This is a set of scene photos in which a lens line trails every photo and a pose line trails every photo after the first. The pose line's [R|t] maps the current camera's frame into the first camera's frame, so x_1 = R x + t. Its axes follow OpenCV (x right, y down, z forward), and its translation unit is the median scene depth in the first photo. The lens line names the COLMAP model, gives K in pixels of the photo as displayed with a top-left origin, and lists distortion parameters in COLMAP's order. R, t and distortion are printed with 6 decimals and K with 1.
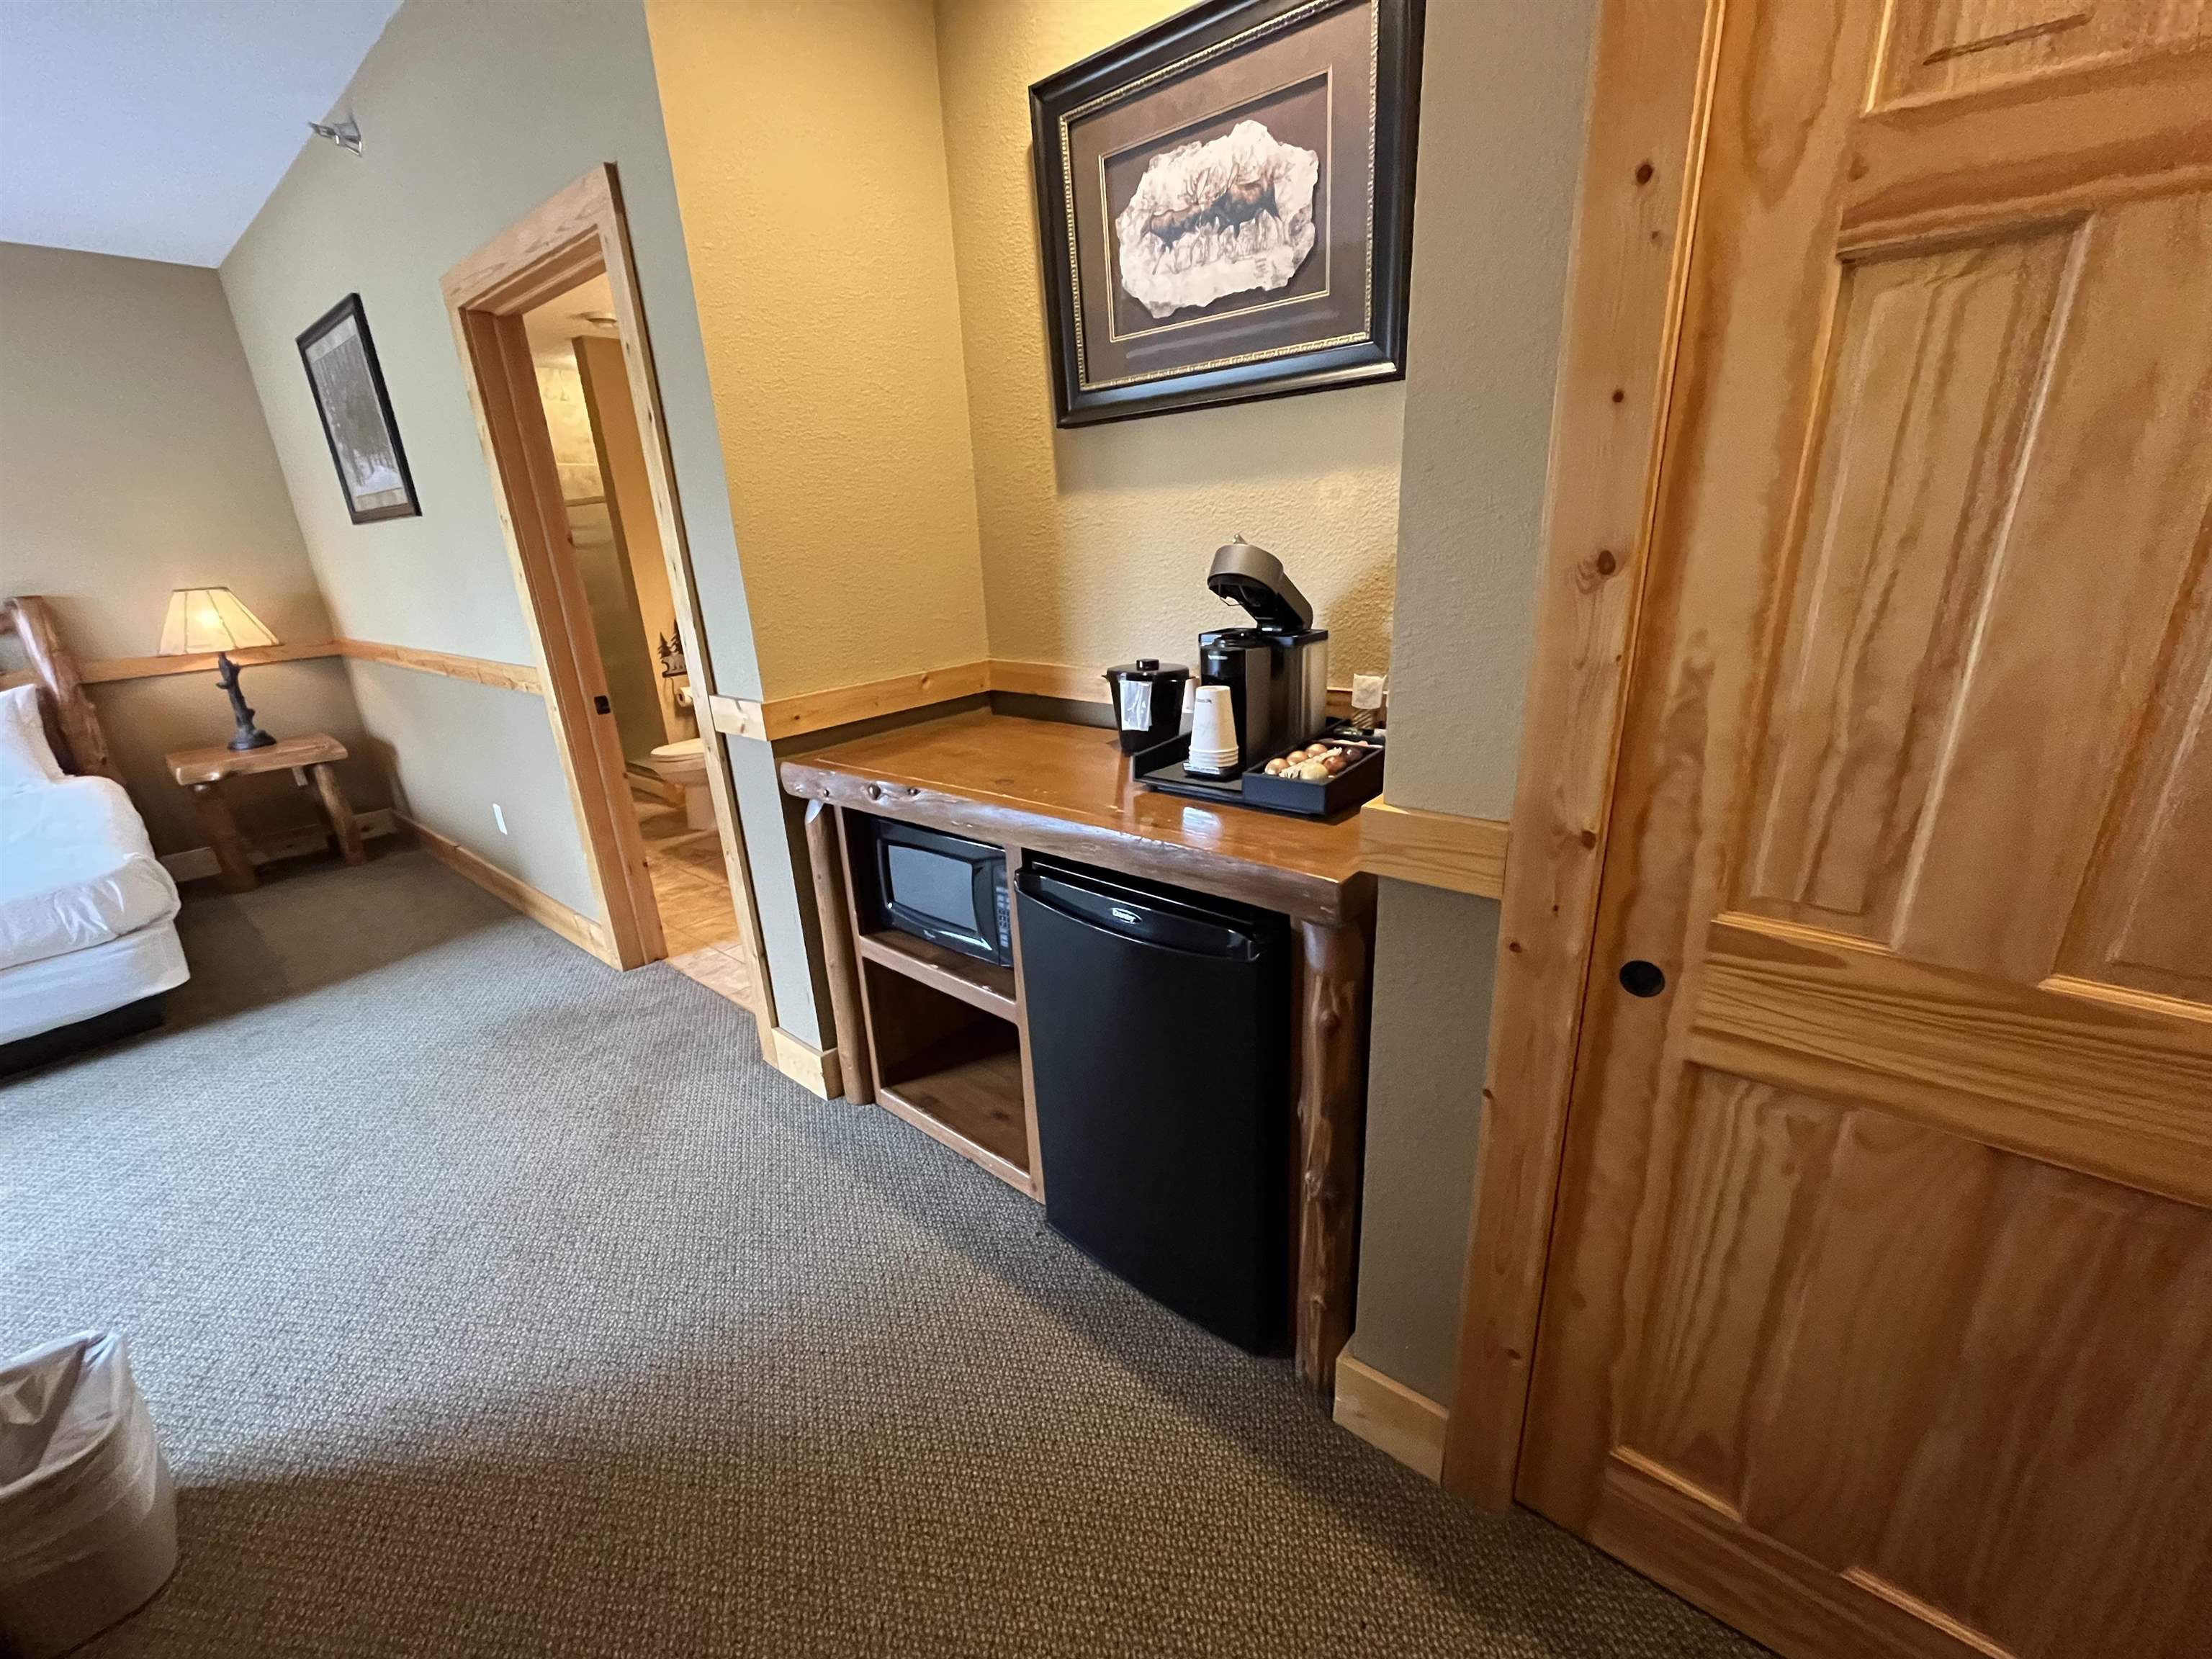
lens RADIAL K [[893.7, 0, 1106.0], [0, 893.7, 829.5], [0, 0, 1]] dist [-0.002216, -0.000391]
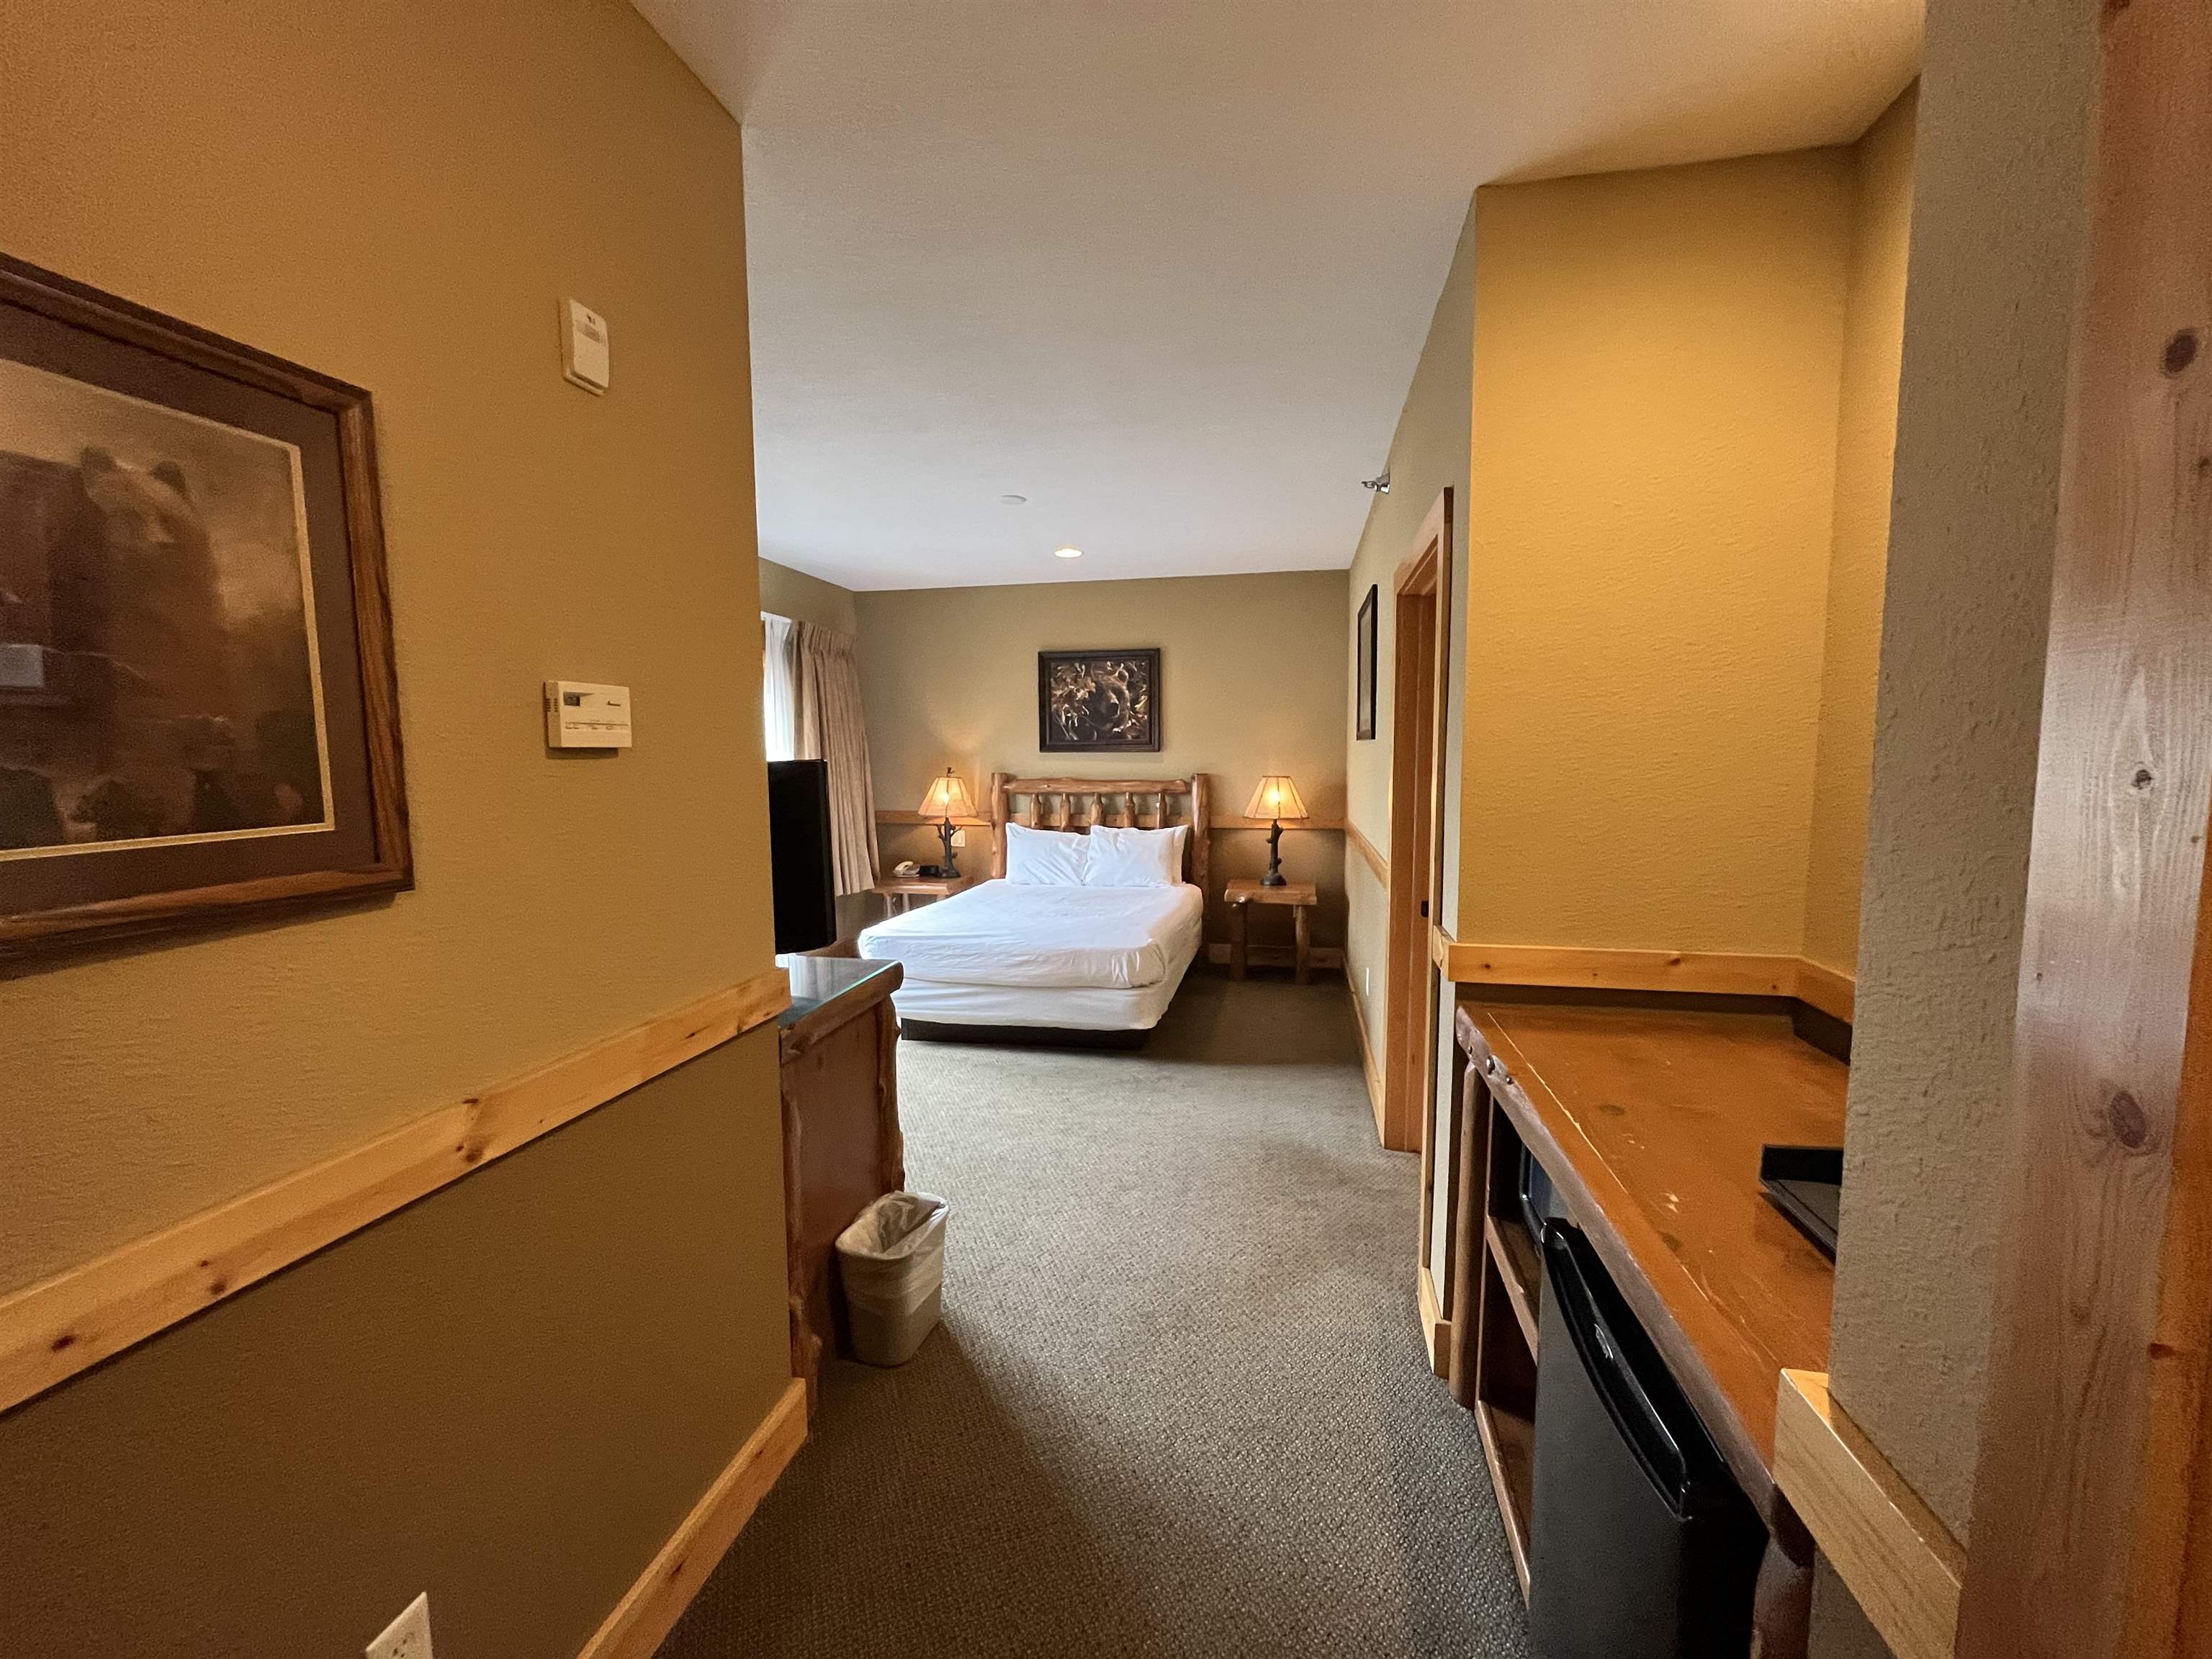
lens RADIAL K [[894.1, 0, 1106.0], [0, 894.1, 829.5], [0, 0, 1]] dist [0.000029, 0.000188]
pose [[0.470089, 0.123768, -0.873898, 0.209487], [-0.301836, 0.952966, -0.027398, -0.081601], [0.829404, 0.276653, 0.485337, 0.096902]]
